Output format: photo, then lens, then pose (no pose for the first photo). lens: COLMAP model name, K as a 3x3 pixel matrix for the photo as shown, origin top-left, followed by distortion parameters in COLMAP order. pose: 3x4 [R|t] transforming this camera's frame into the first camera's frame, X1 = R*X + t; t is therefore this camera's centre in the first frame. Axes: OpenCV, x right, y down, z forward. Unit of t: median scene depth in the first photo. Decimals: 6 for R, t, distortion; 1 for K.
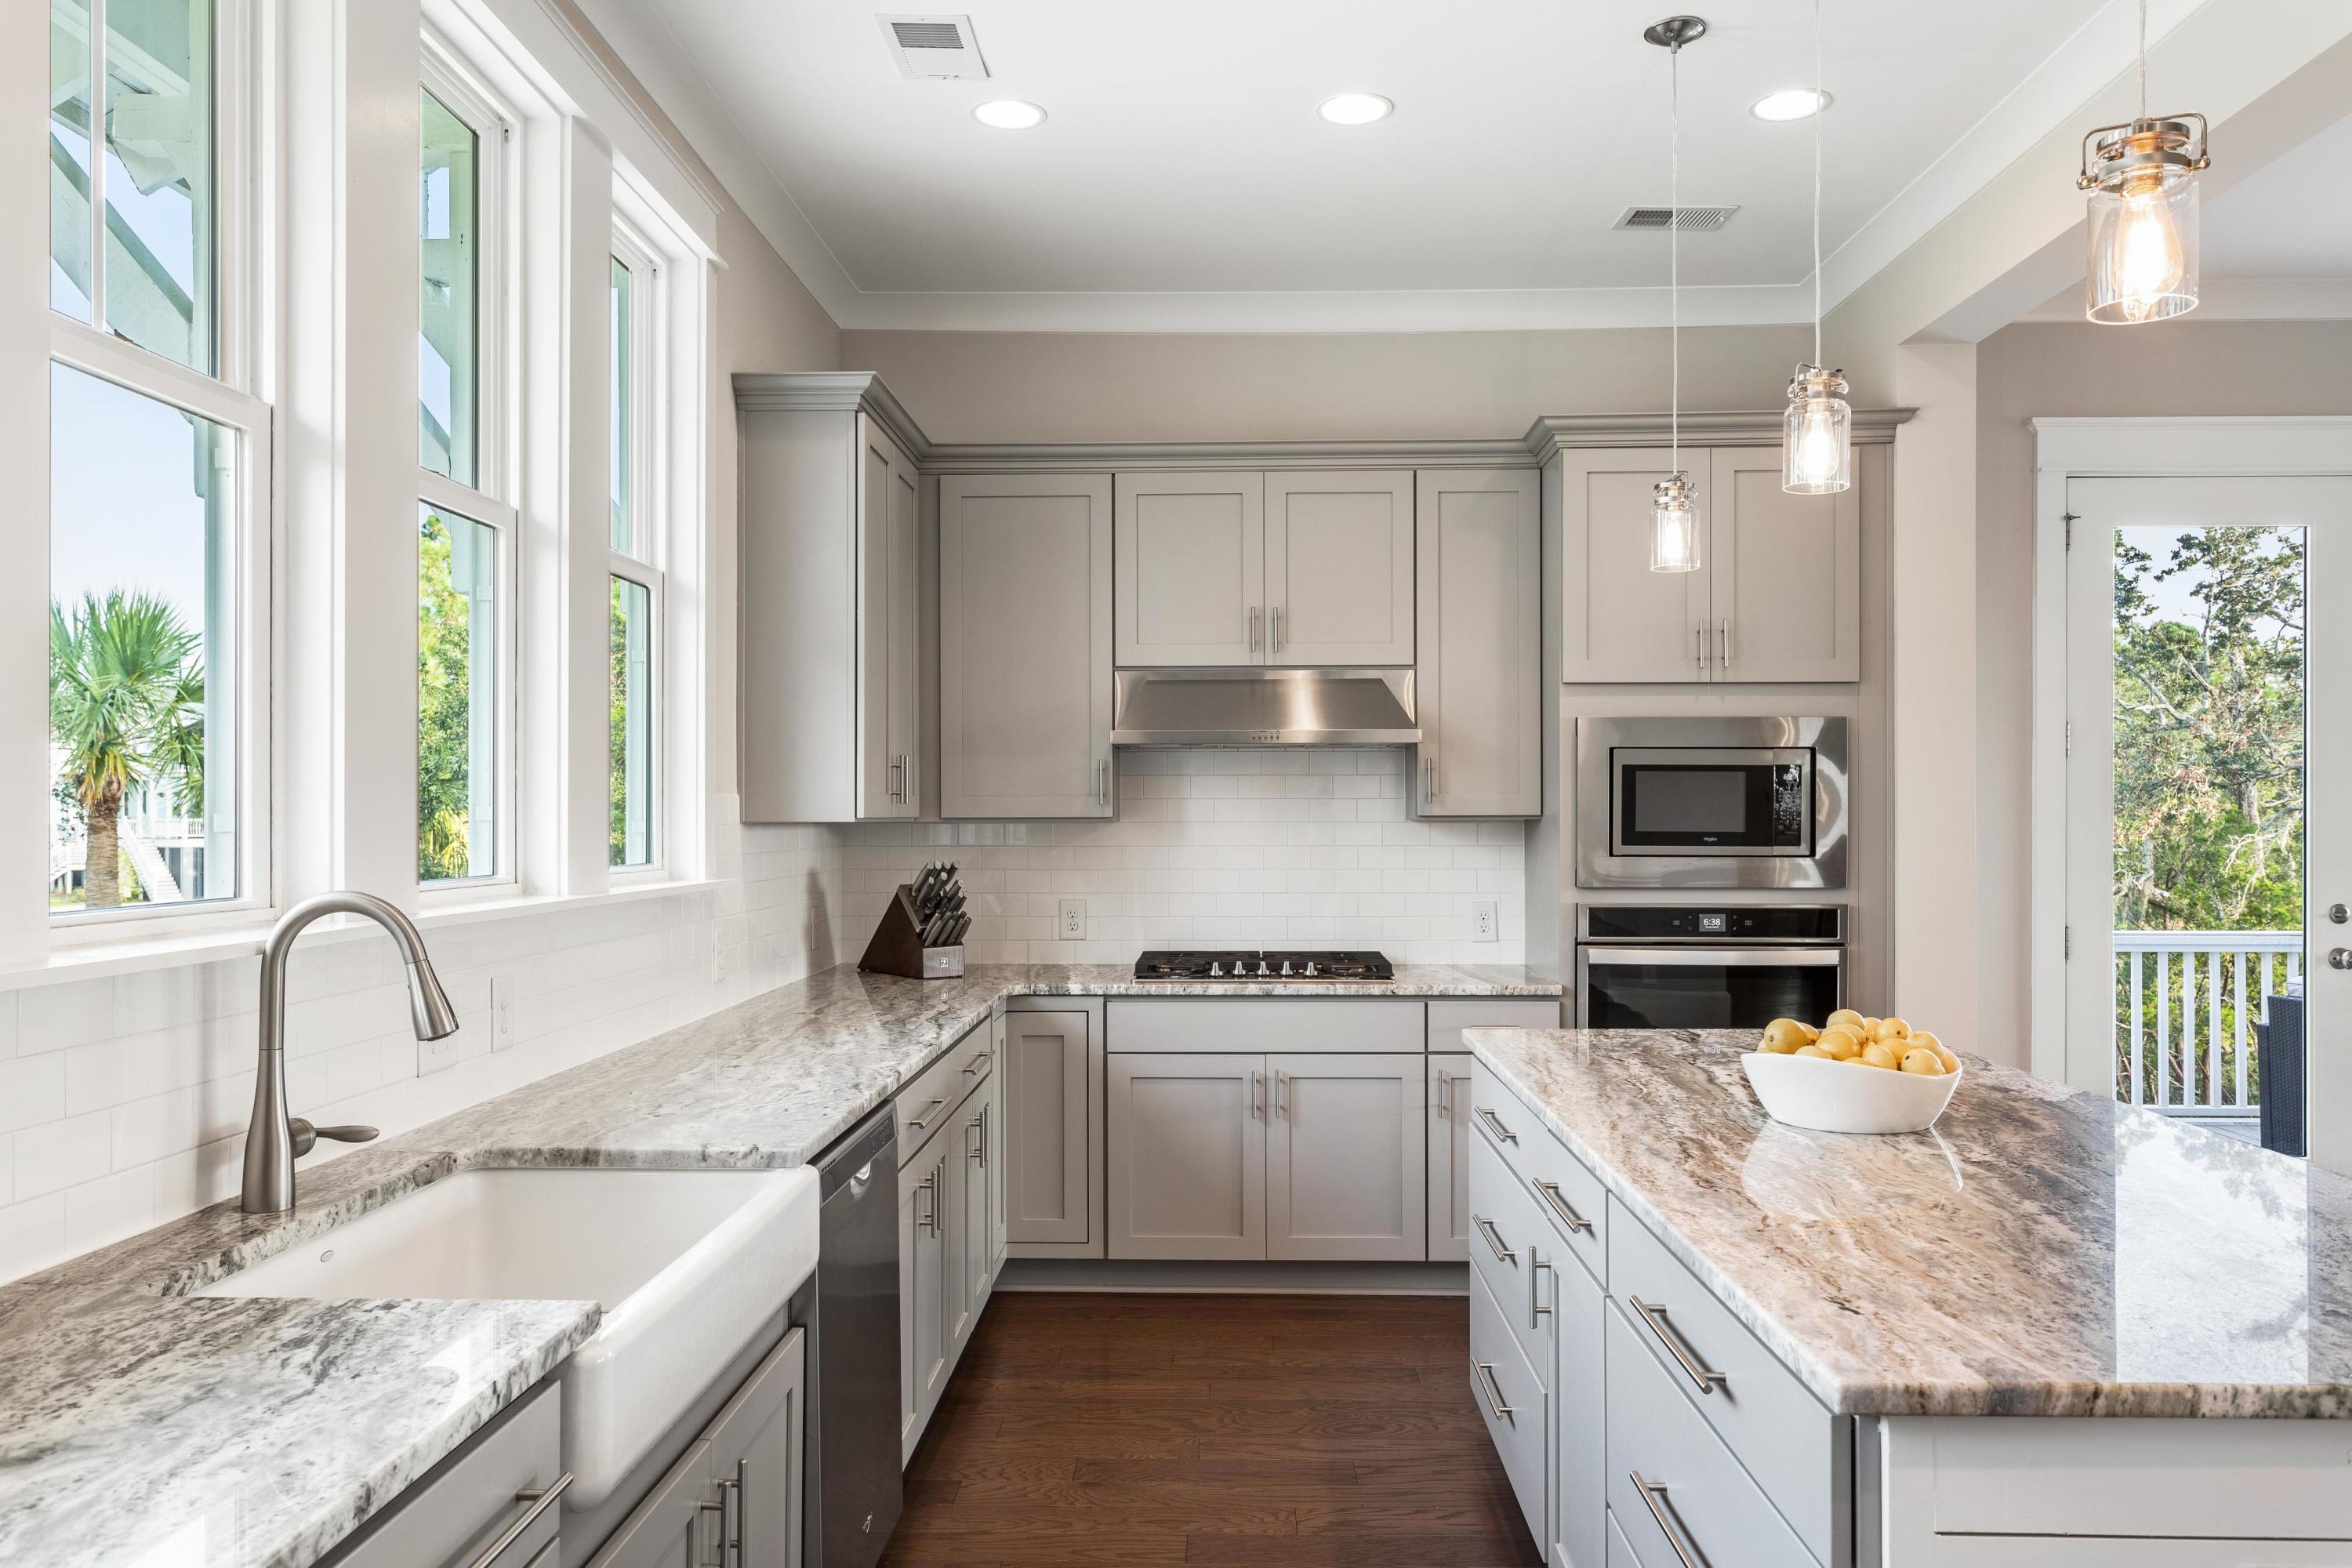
lens RADIAL K [[1680.4, 0, 1176.0], [0, 1680.4, 803.1], [0, 0, 1]] dist [0.007415, -0.002650]
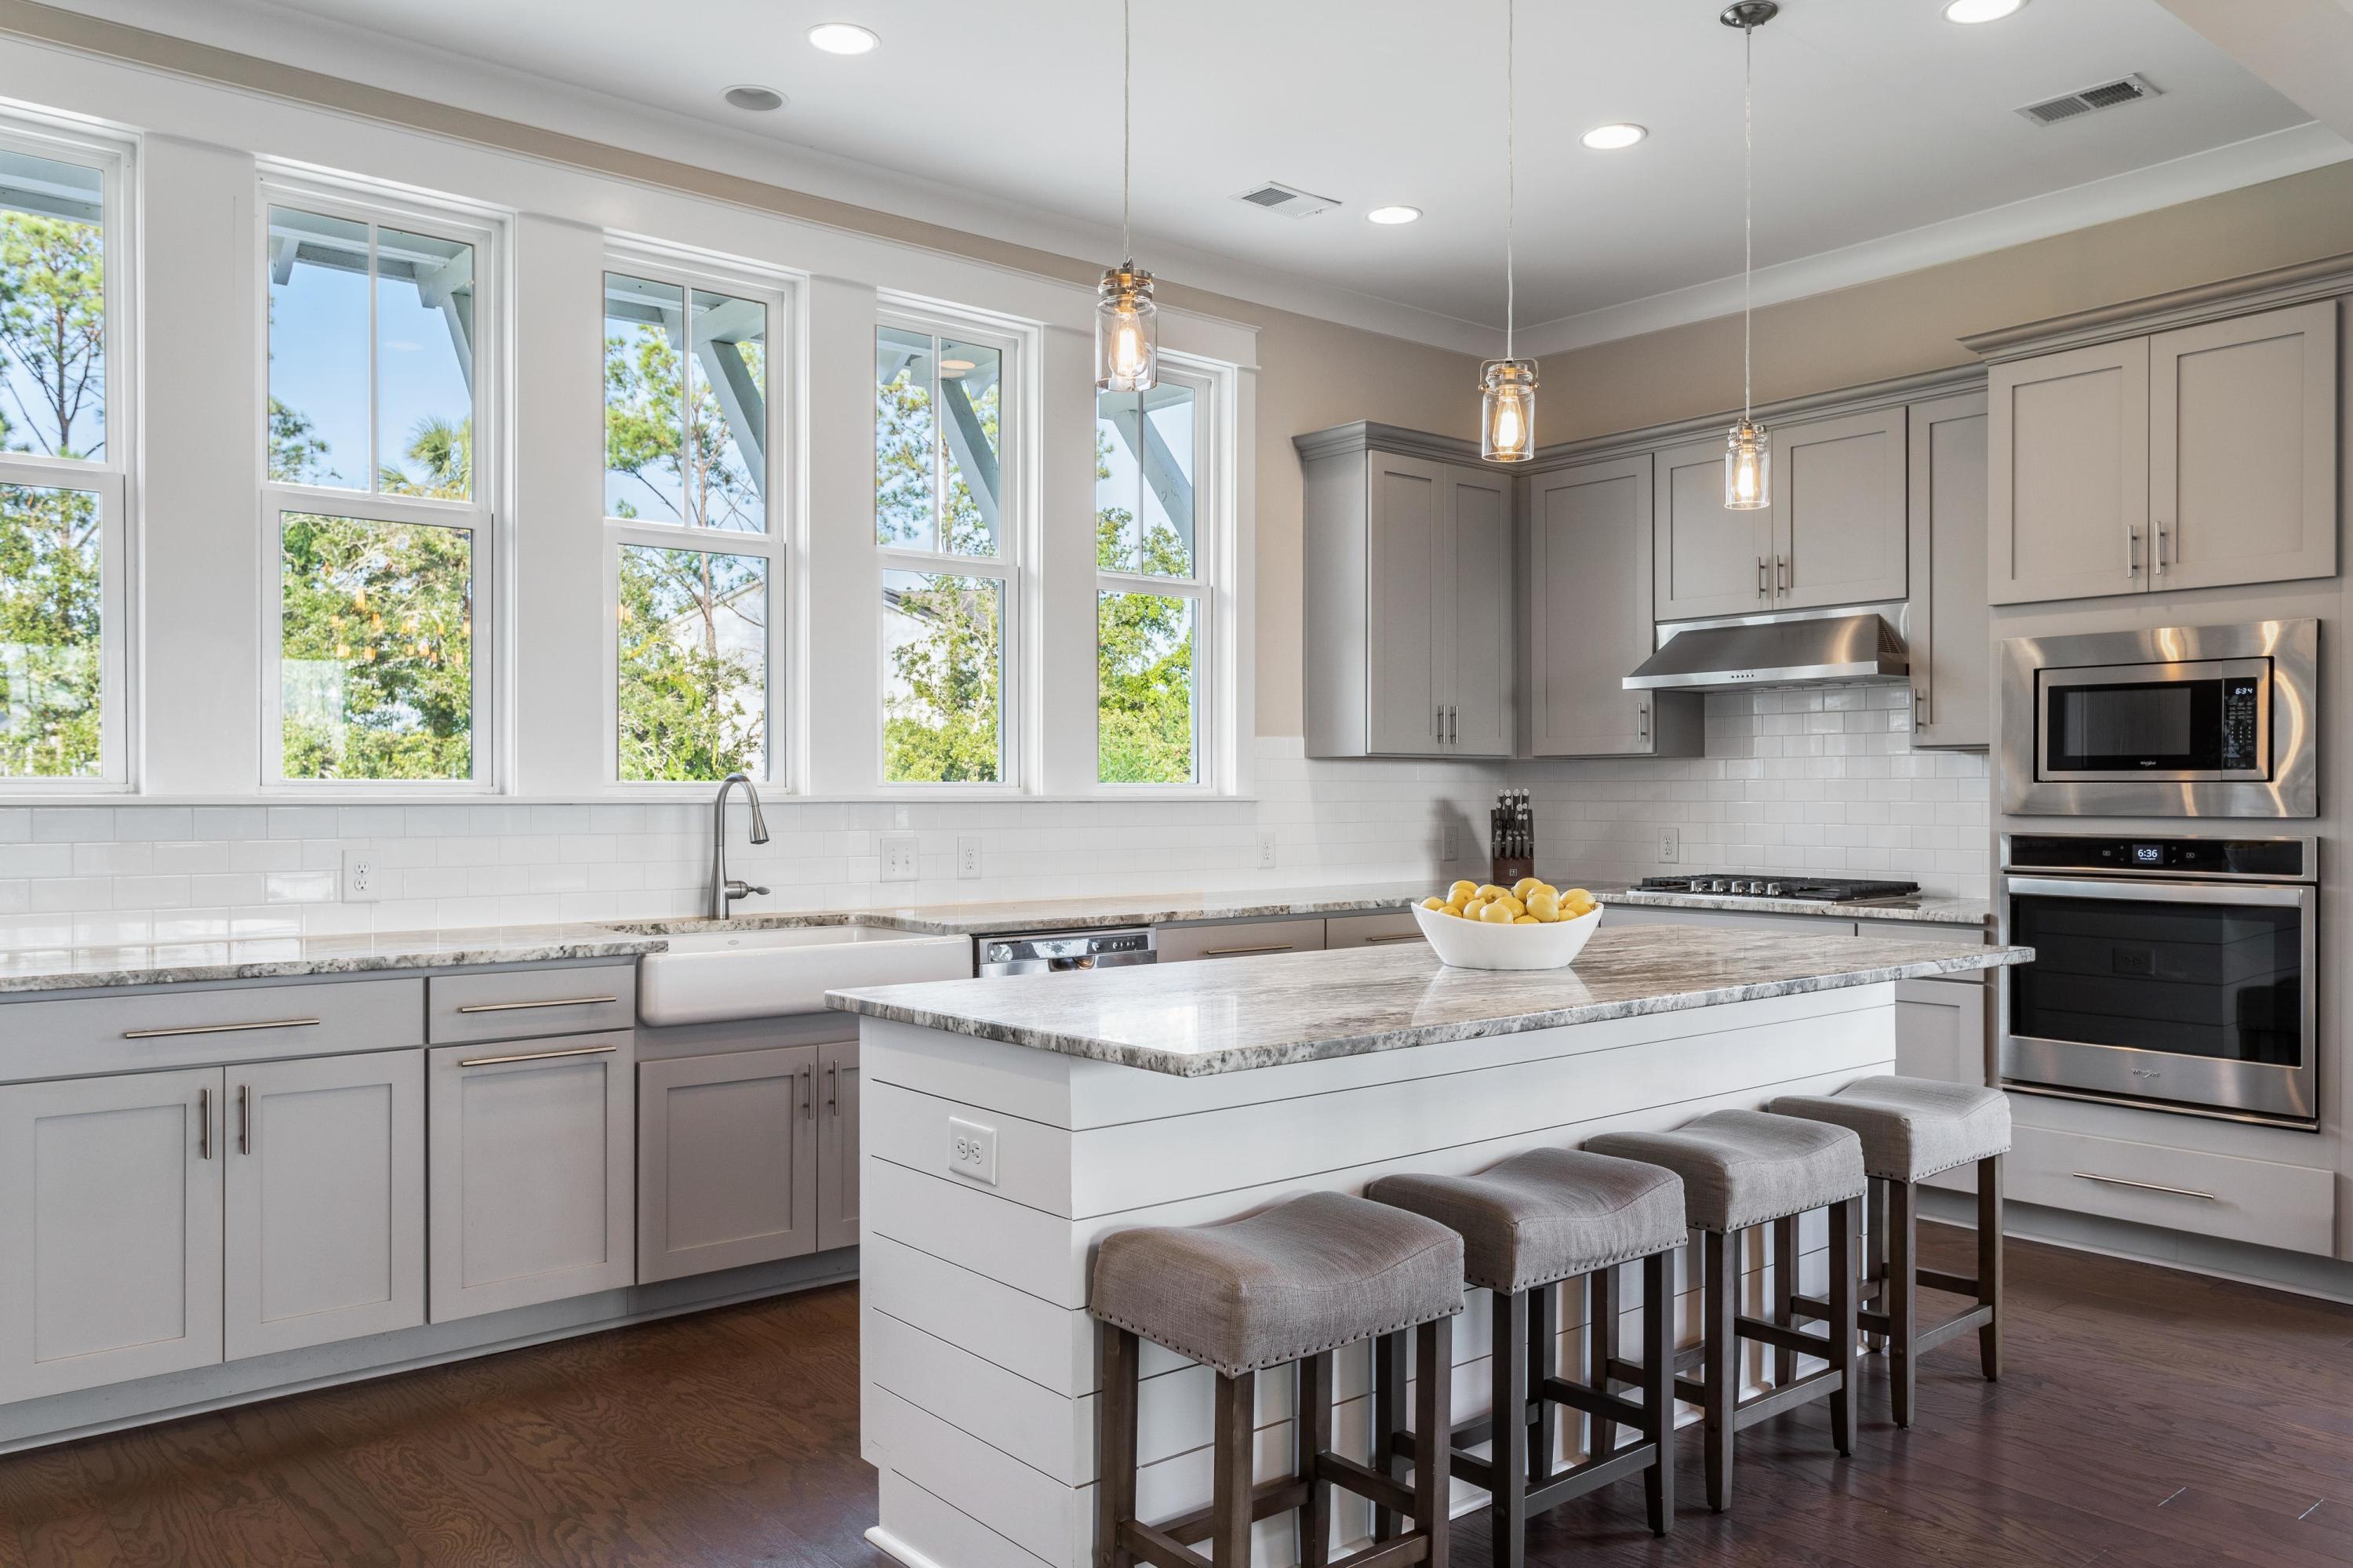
lens RADIAL K [[1681.2, 0, 1174.5], [0, 1681.2, 787.8], [0, 0, 1]] dist [0.007415, -0.002650]
pose [[0.669742, -0.001415, -0.742592, 0.644583], [0.006253, 0.999973, 0.003734, 0.028165], [0.742567, -0.007145, 0.669733, -0.011917]]
